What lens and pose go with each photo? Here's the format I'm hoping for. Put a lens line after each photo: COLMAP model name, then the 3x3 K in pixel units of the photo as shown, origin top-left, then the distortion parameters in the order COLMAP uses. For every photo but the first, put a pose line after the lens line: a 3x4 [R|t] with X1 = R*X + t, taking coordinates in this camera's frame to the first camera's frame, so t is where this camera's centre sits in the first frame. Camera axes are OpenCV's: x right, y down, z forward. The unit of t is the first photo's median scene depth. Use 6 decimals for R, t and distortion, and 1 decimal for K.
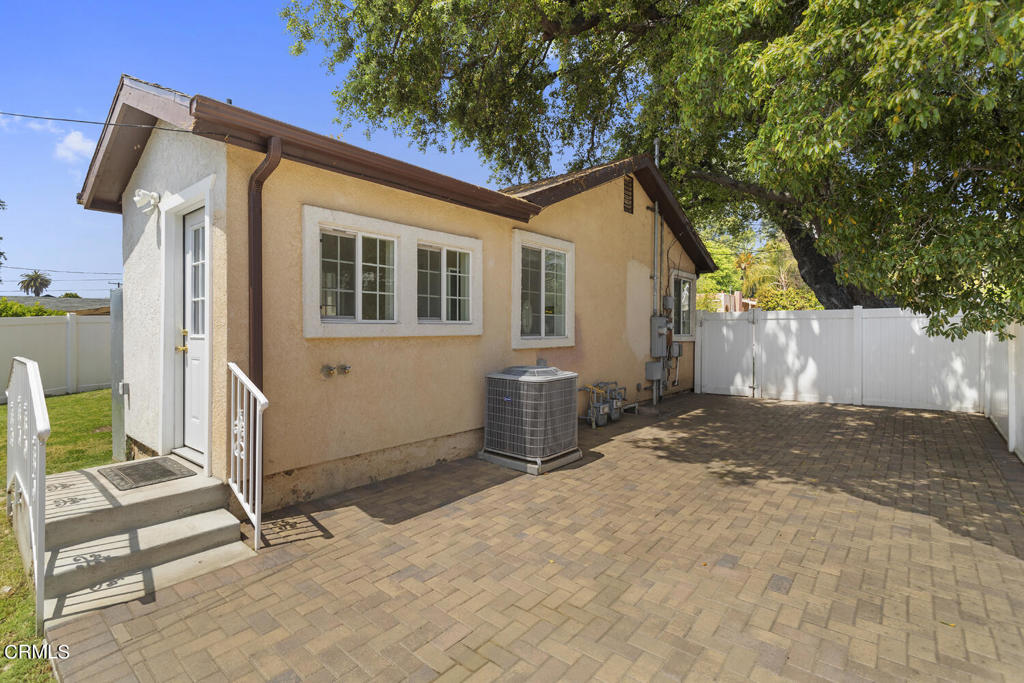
lens RADIAL K [[480.4, 0, 507.4], [0, 480.4, 332.2], [0, 0, 1]] dist [0.001570, 0.000223]
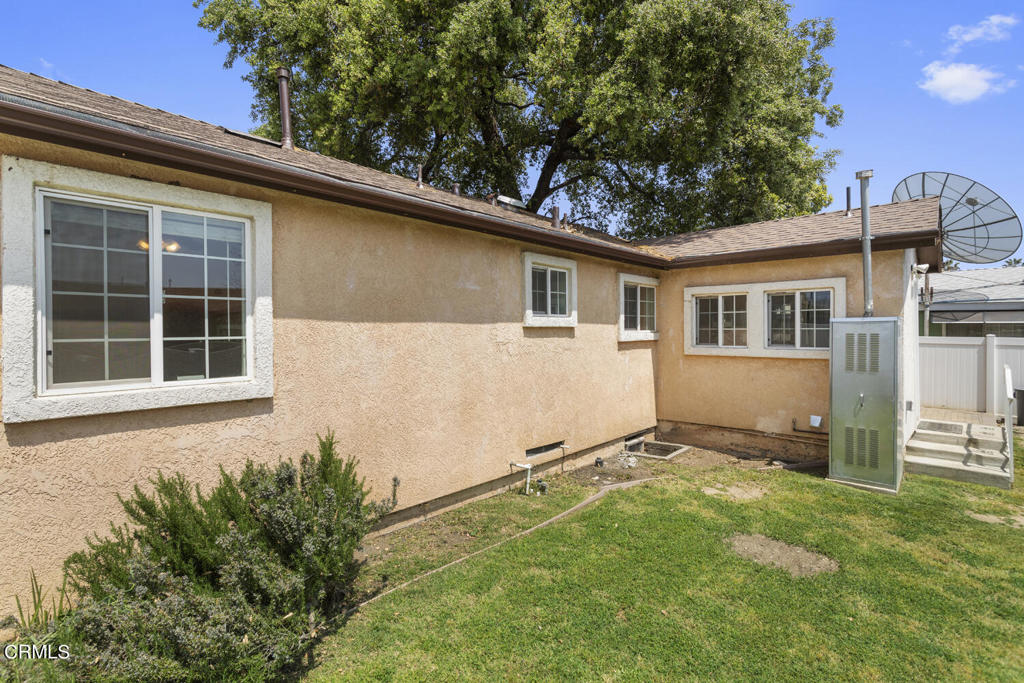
lens RADIAL K [[480.4, 0, 507.4], [0, 480.4, 332.2], [0, 0, 1]] dist [0.001570, 0.000223]
pose [[-0.055113, 0.002392, -0.998477, 1.409401], [-0.012848, 0.999913, 0.003105, -0.066250], [0.998397, 0.012999, -0.055078, 0.324697]]
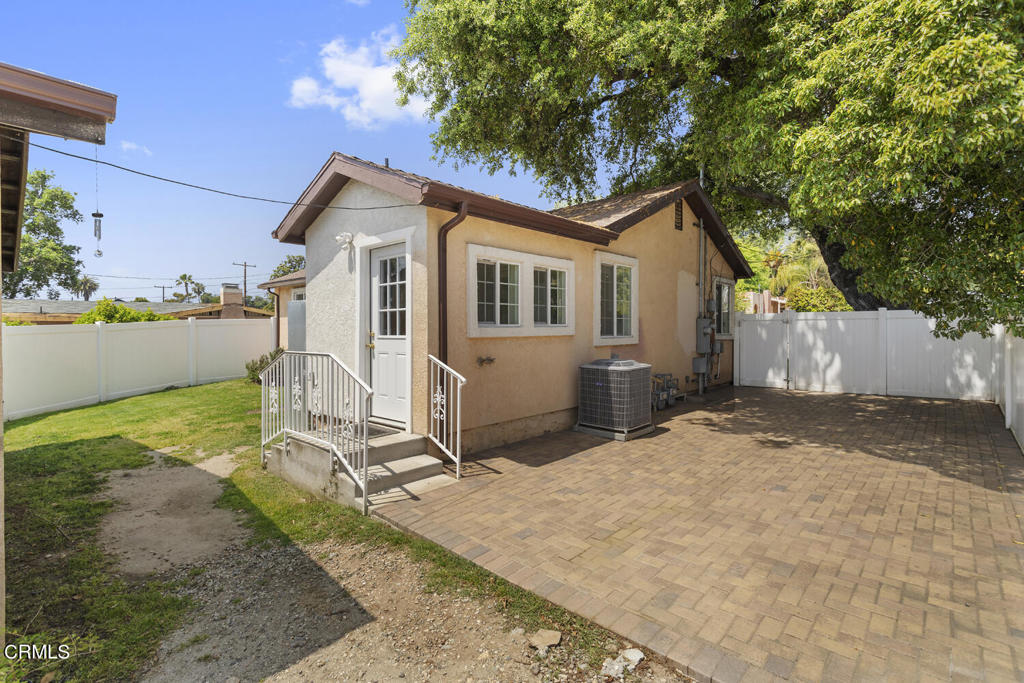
lens RADIAL K [[471.2, 0, 509.4], [0, 471.2, 334.6], [0, 0, 1]] dist [-0.001099, 0.000315]
pose [[0.998694, -0.003551, -0.050962, -0.203535], [0.003893, 0.999970, 0.006621, -0.005514], [0.050937, -0.006811, 0.998679, -0.334073]]
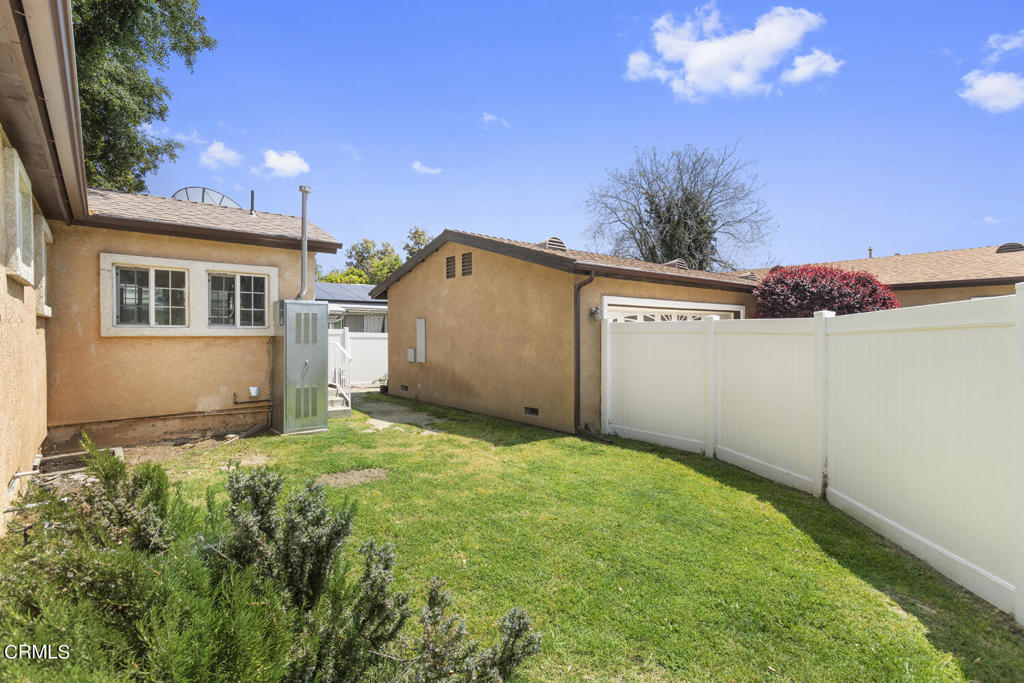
lens RADIAL K [[480.4, 0, 507.4], [0, 480.4, 332.2], [0, 0, 1]] dist [0.001570, 0.000223]
pose [[0.986681, 0.000519, -0.162667, 1.019559], [-0.003066, 0.999877, -0.015409, 0.017105], [0.162639, 0.015702, 0.986561, -0.308898]]
